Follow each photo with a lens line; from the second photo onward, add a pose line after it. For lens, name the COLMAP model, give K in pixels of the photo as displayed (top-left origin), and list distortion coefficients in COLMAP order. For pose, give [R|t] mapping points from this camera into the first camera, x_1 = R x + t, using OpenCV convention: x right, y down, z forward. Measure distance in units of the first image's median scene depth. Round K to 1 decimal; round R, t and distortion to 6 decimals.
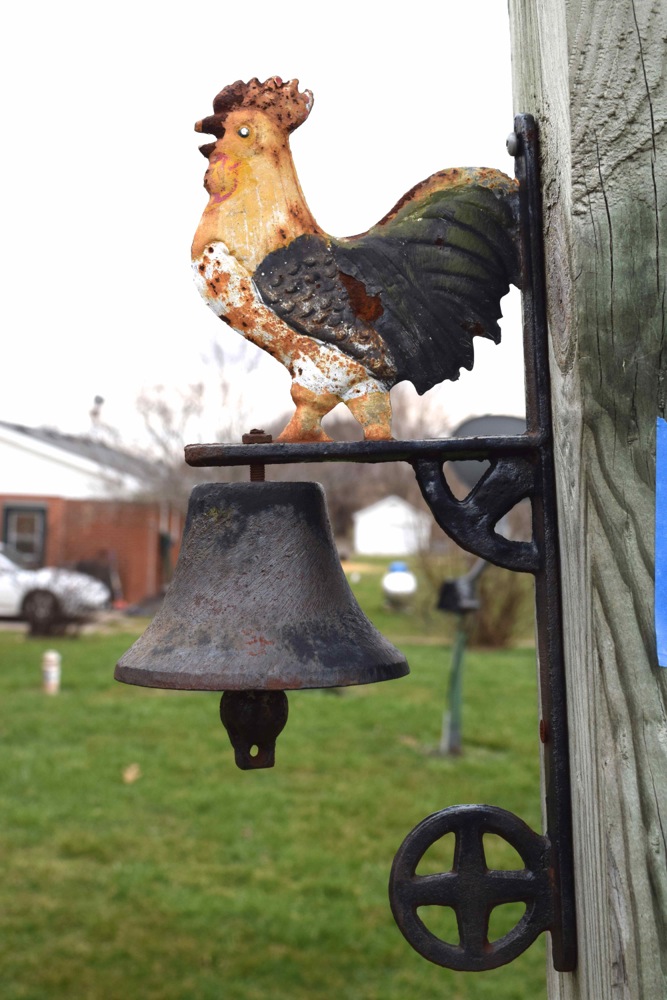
lens RADIAL K [[1368.0, 0, 337.9], [0, 1368.0, 505.8], [0, 0, 1]] dist [-0.032853, 0.000000]
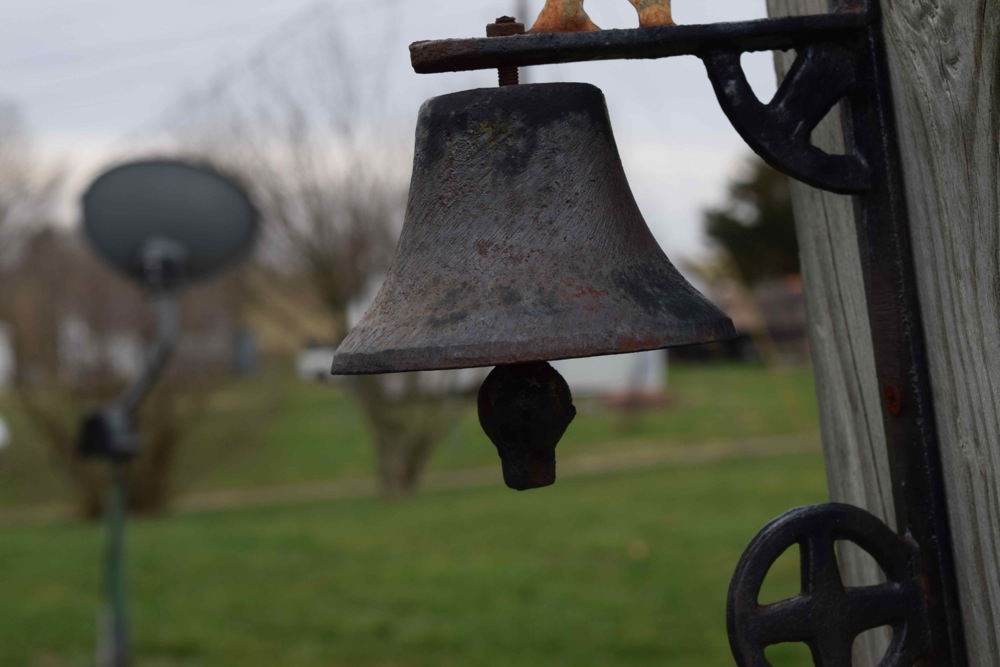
lens RADIAL K [[2026.5, 0, 496.4], [0, 2026.5, 330.6], [0, 0, 1]] dist [0.091445, 0.000000]
pose [[0.952542, -0.077224, 0.294447, -0.408943], [0.072714, 0.997007, 0.026252, 0.084022], [-0.295593, -0.003596, 0.955307, -0.021035]]
